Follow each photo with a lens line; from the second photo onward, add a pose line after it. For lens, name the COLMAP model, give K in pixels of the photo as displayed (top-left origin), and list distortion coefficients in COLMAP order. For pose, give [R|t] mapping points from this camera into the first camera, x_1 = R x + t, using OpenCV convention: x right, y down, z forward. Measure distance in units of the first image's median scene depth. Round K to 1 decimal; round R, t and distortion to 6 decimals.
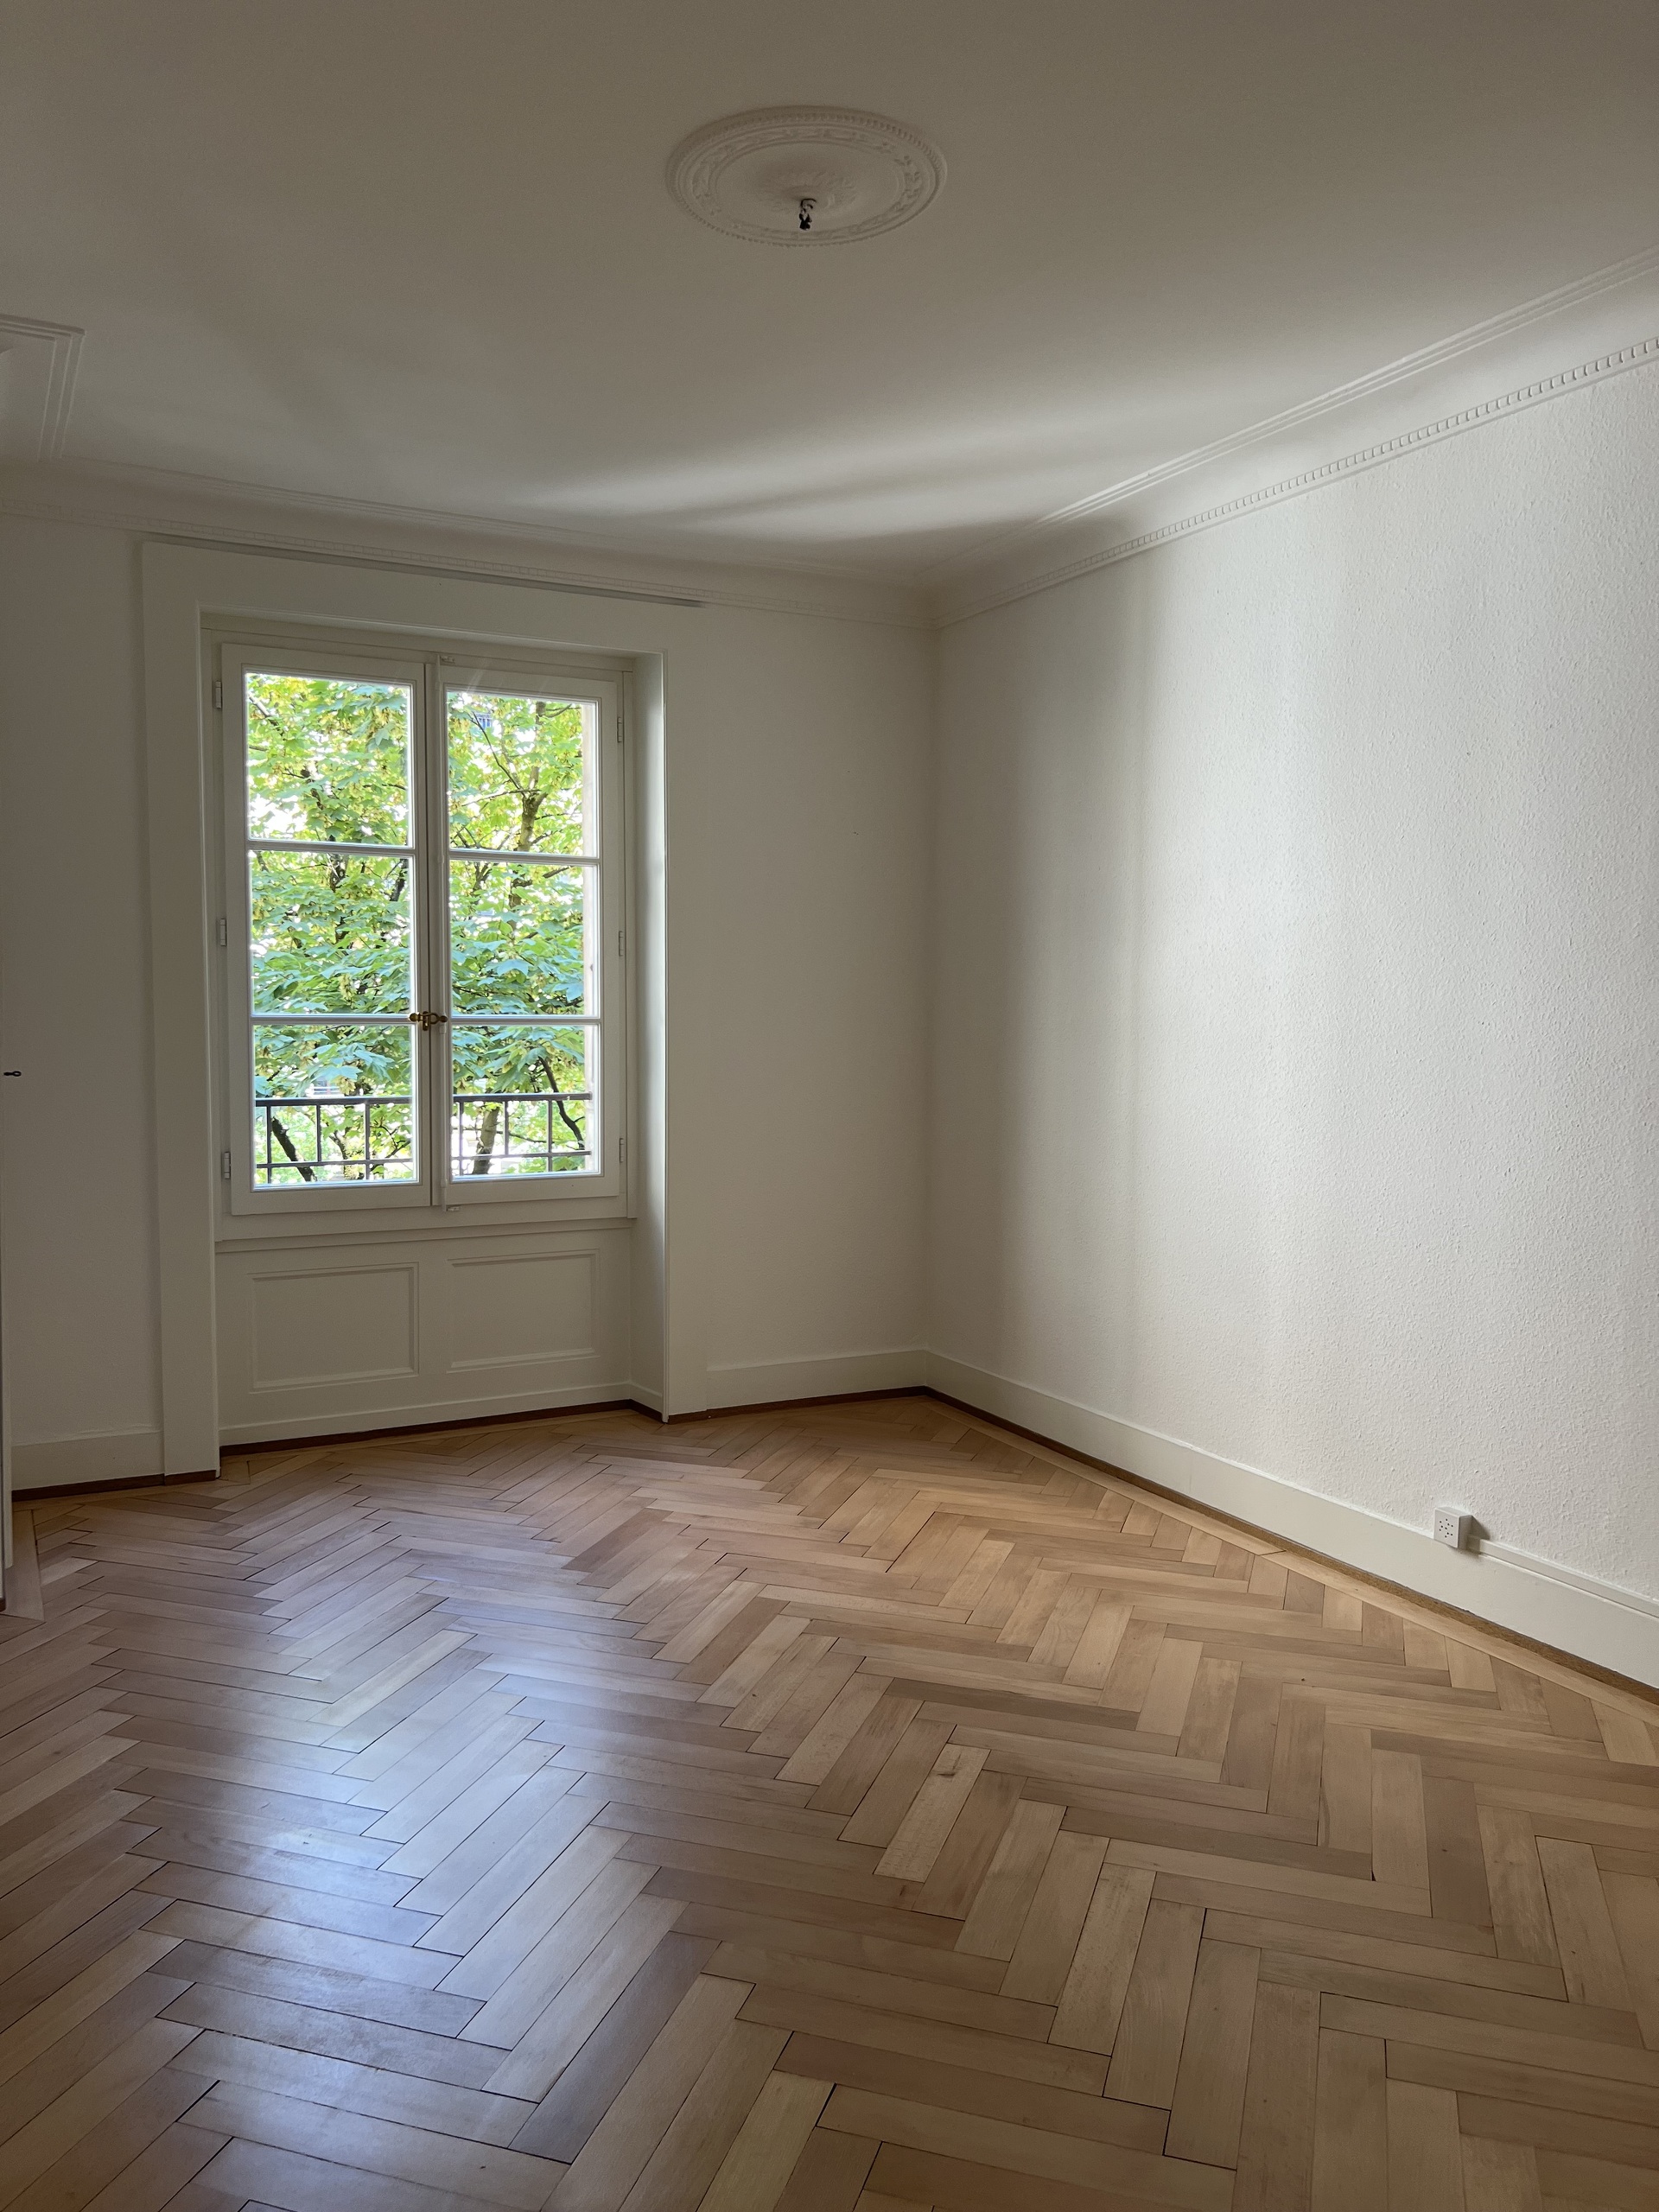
lens RADIAL K [[1677.3, 0, 831.5], [0, 1677.3, 1117.3], [0, 0, 1]] dist [0.040539, -0.021189]
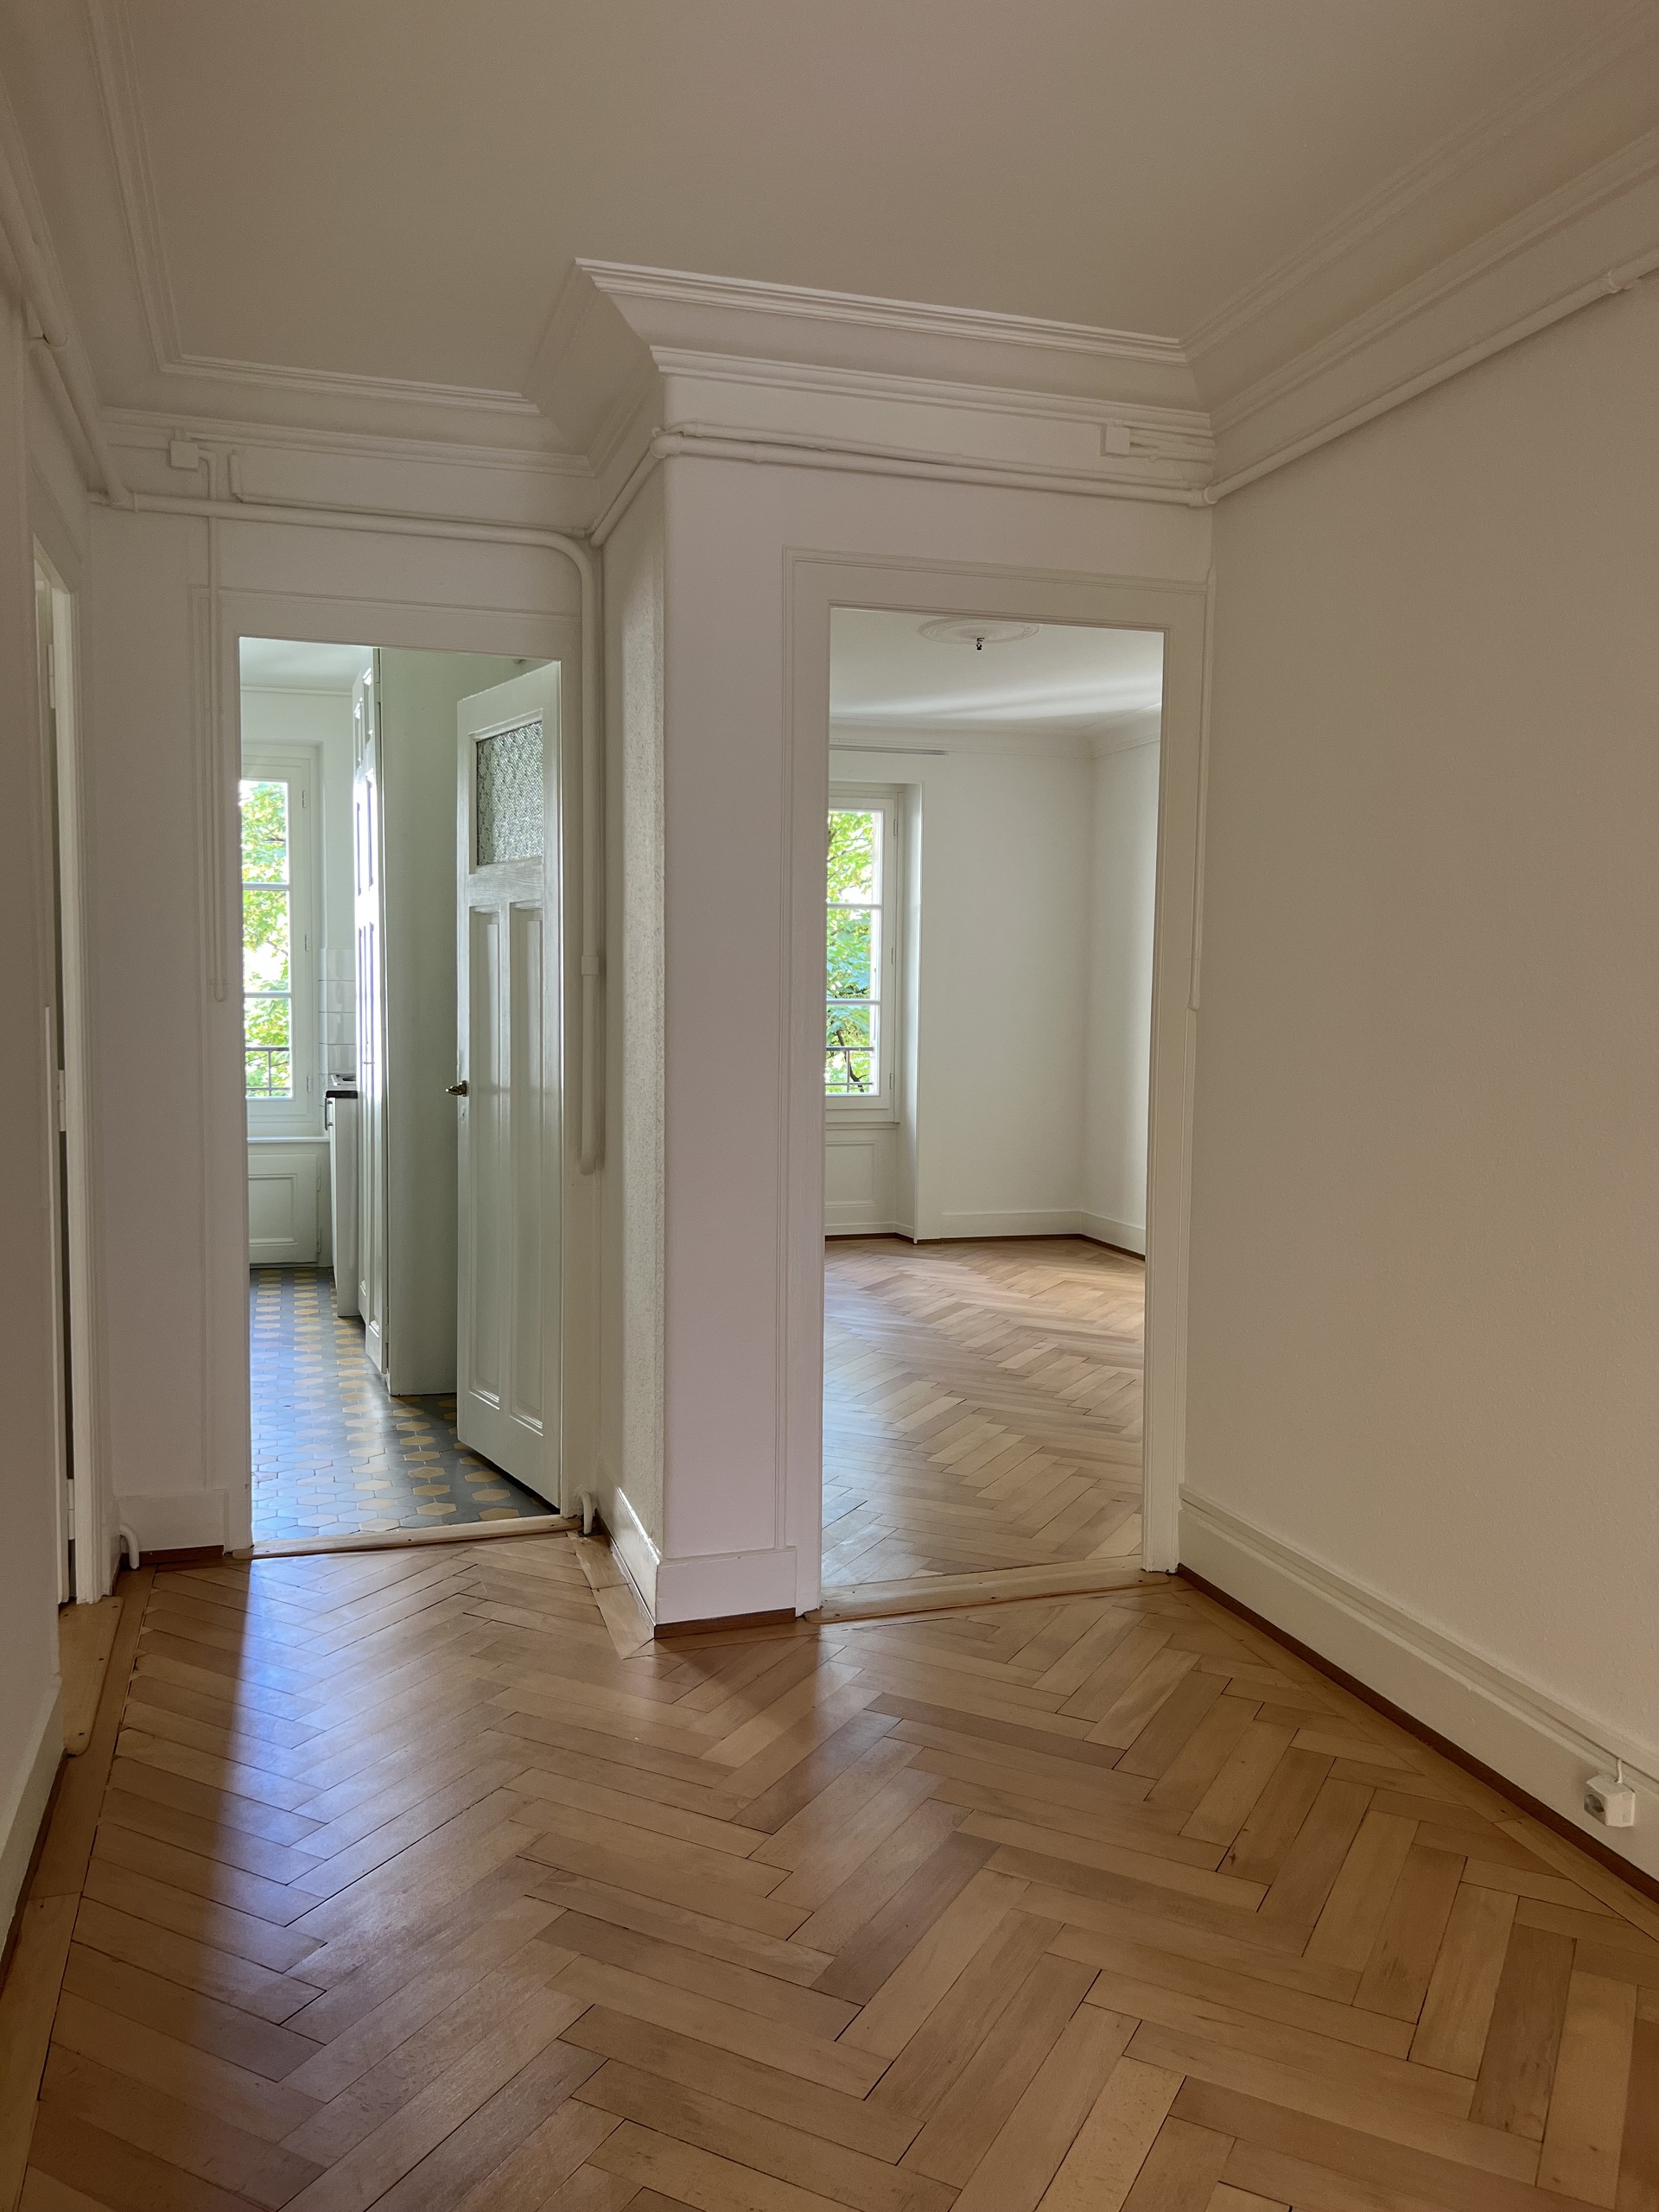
lens RADIAL K [[1677.3, 0, 819.2], [0, 1677.3, 1105.9], [0, 0, 1]] dist [0.040539, -0.021189]
pose [[0.985626, 0.016112, -0.168174, 0.085121], [-0.015995, 0.999870, 0.002053, 0.044003], [0.168185, 0.000666, 0.985755, -0.660794]]
